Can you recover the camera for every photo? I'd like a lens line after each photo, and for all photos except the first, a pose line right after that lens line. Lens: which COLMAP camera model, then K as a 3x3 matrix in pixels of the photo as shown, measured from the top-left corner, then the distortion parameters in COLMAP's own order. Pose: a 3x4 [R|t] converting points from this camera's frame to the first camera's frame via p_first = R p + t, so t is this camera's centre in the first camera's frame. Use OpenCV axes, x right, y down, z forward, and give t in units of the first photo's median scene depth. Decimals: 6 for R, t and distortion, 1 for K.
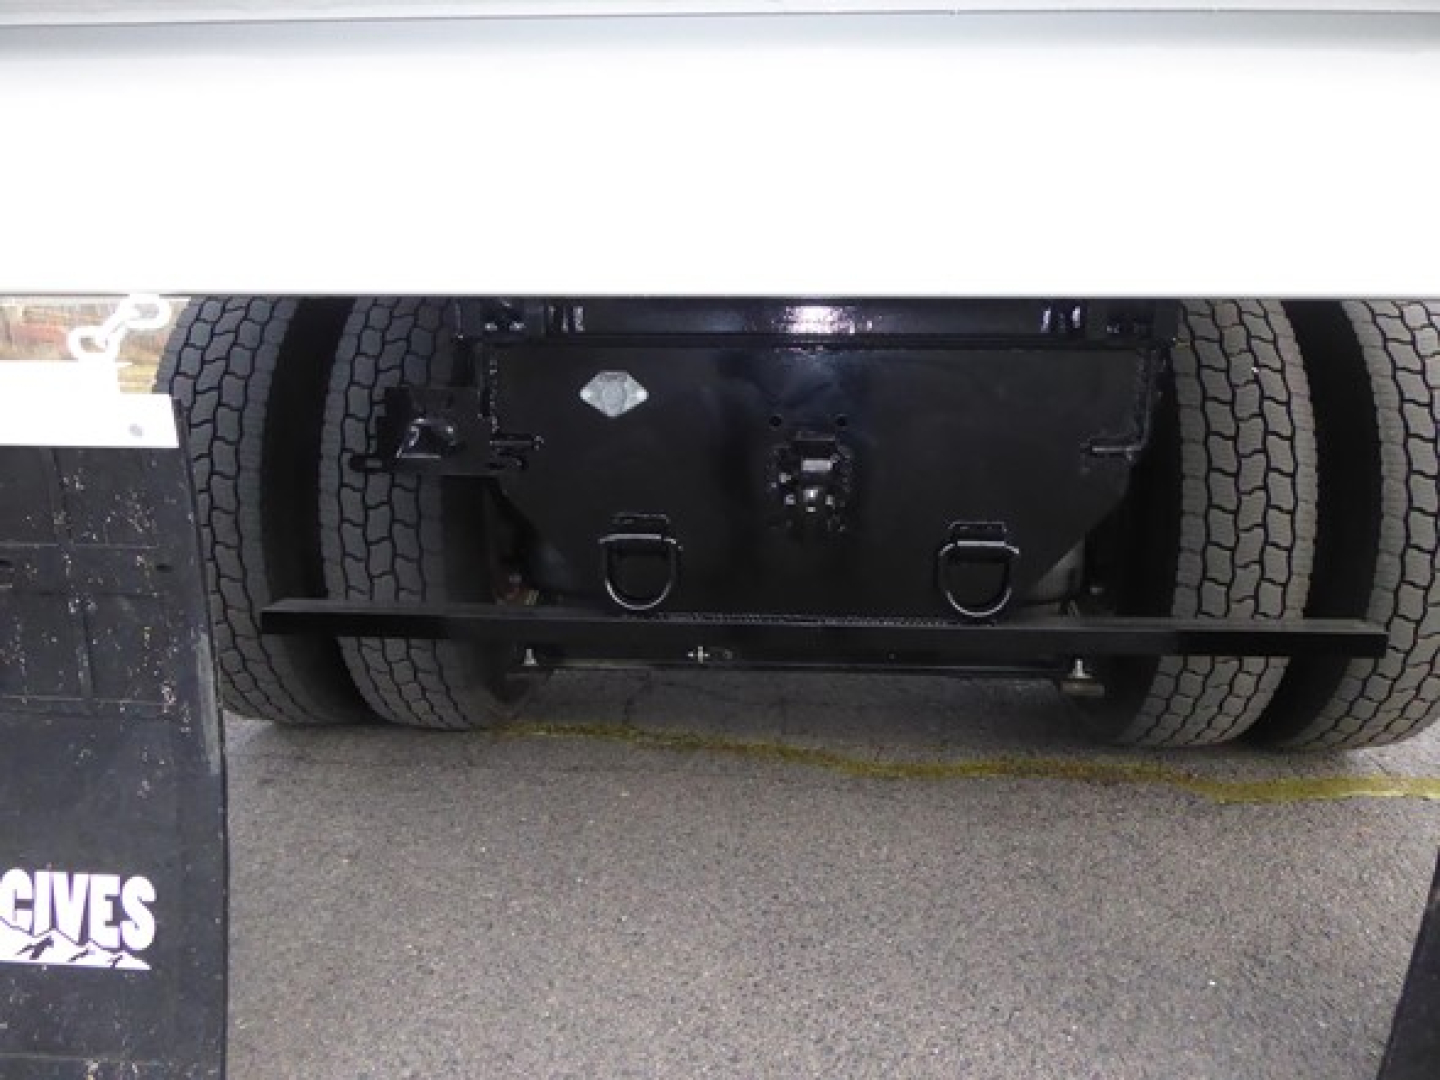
lens RADIAL K [[1034.7, 0, 726.6], [0, 1034.7, 515.0], [0, 0, 1]] dist [-0.019312, 0.003296]
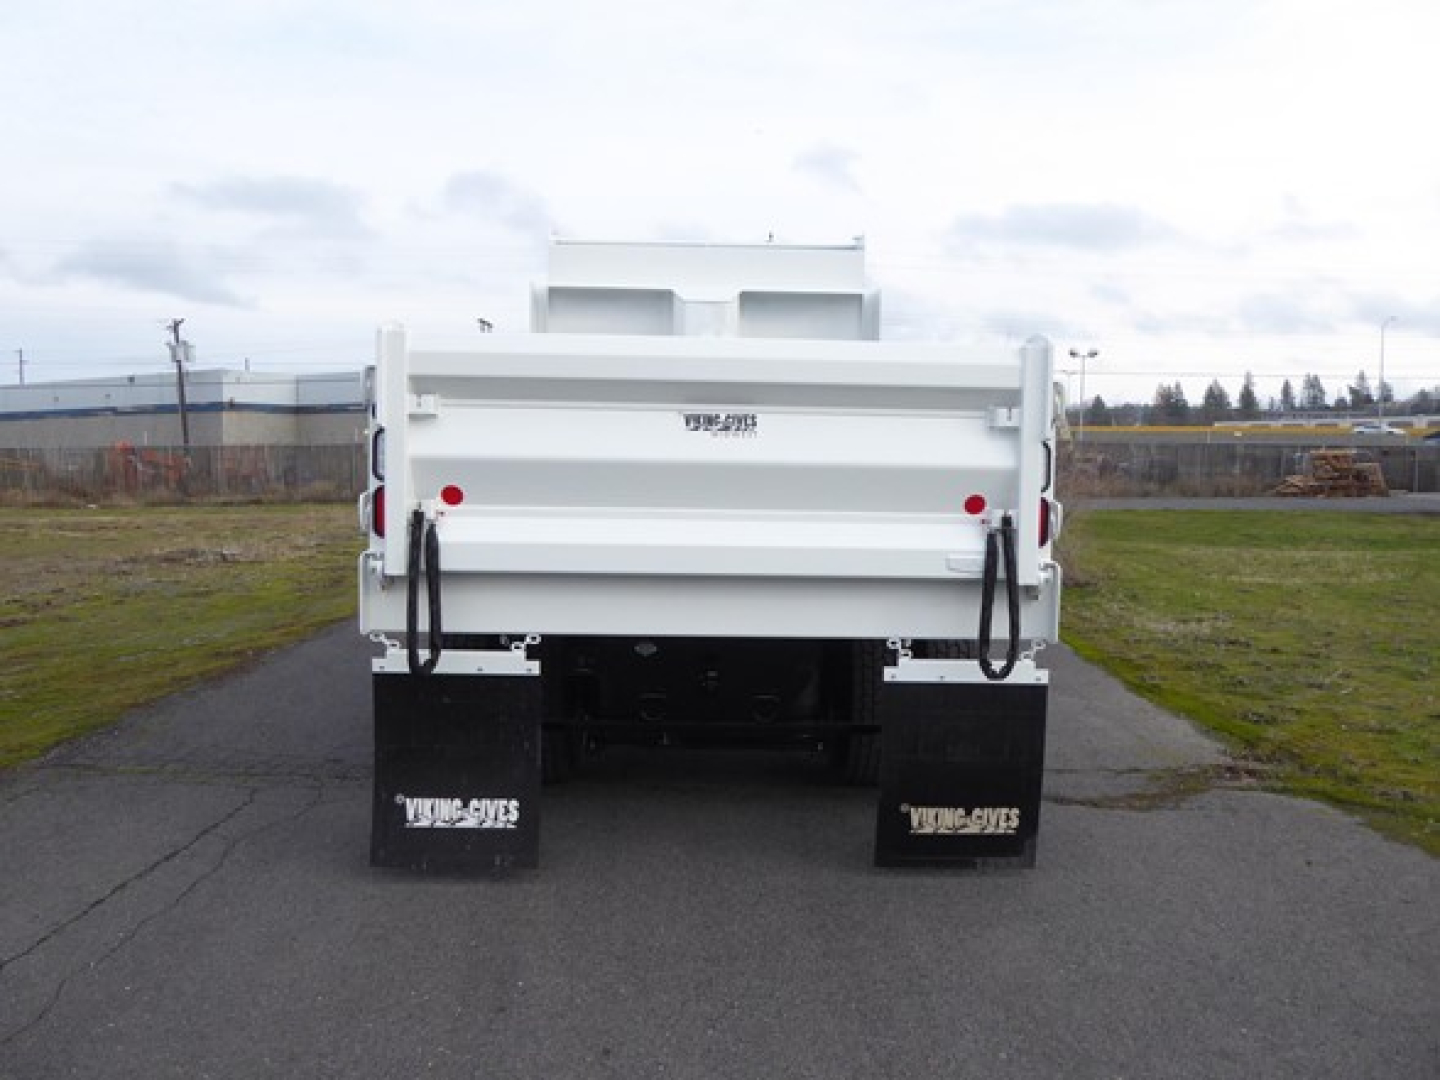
lens RADIAL K [[1034.7, 0, 726.6], [0, 1034.7, 515.0], [0, 0, 1]] dist [-0.019312, 0.003296]
pose [[0.995965, 0.011343, 0.089028, -0.184124], [-0.001079, 0.993422, -0.114502, -0.194814], [-0.089741, 0.113944, 0.989426, -2.554787]]
